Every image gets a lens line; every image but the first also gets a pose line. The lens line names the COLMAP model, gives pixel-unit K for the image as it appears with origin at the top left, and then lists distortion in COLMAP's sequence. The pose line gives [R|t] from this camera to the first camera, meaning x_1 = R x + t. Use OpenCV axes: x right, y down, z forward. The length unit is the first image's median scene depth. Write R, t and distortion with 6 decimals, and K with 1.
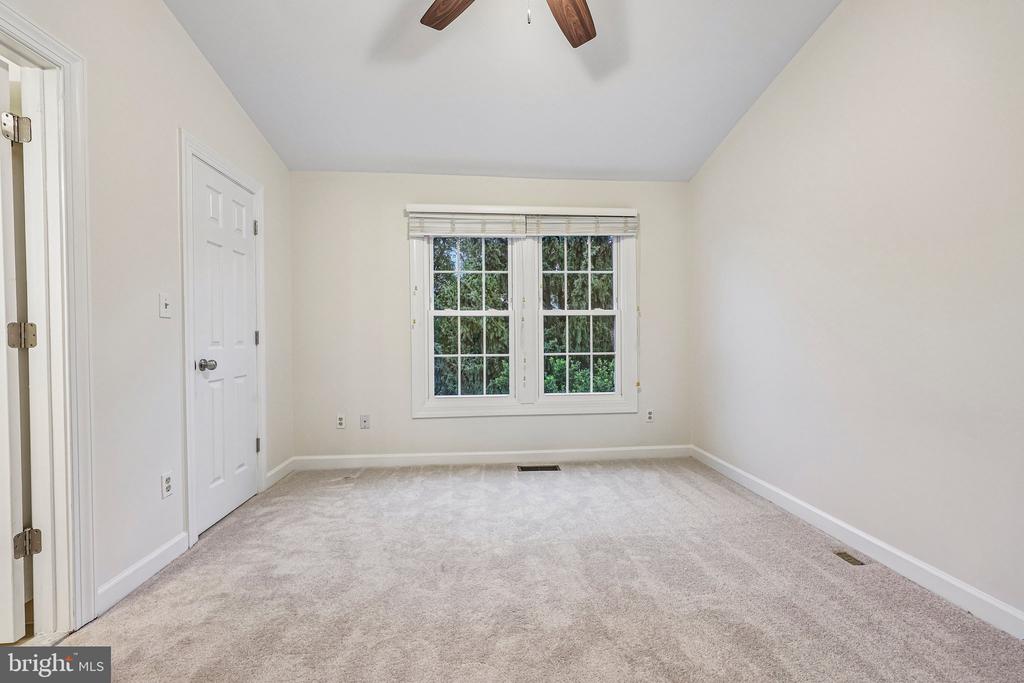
lens RADIAL K [[414.8, 0, 507.8], [0, 414.8, 342.0], [0, 0, 1]] dist [0.002227, 0.000087]
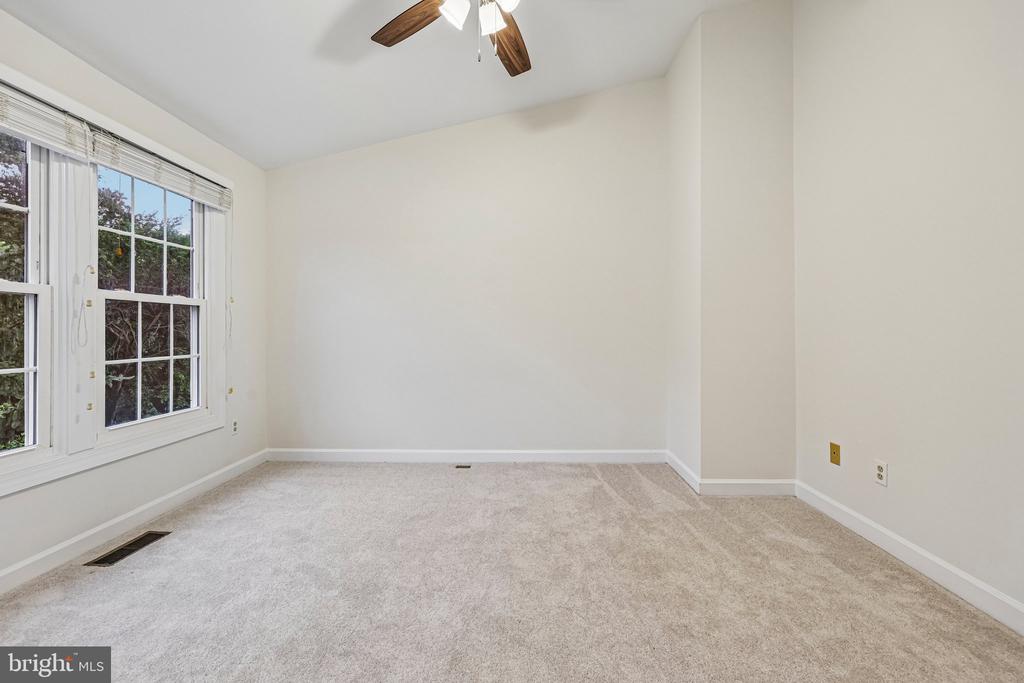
lens RADIAL K [[414.8, 0, 526.6], [0, 414.8, 325.8], [0, 0, 1]] dist [0.002227, 0.000087]
pose [[0.095159, 0.018625, 0.995288, -0.533831], [0.014149, 0.999699, -0.020061, -0.004618], [-0.995362, 0.015992, 0.094867, 0.381375]]
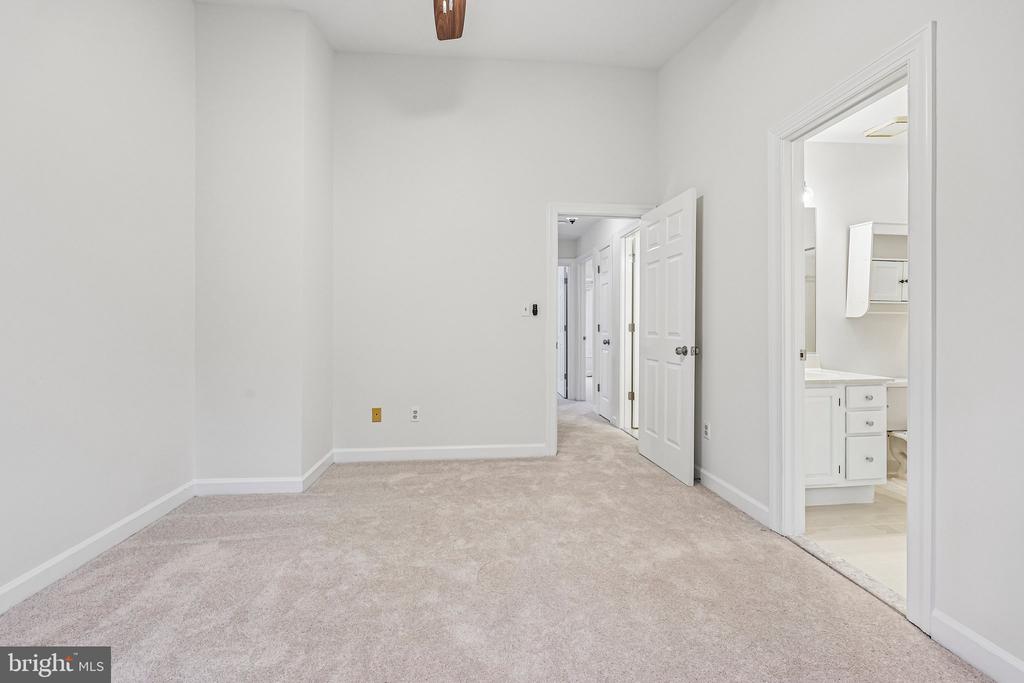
lens RADIAL K [[414.8, 0, 519.5], [0, 414.8, 334.9], [0, 0, 1]] dist [0.002227, 0.000087]
pose [[-0.999313, 0.004283, -0.036823, -0.085126], [0.003649, 0.999844, 0.017260, 0.002530], [0.036892, 0.017113, -0.999173, 0.909023]]
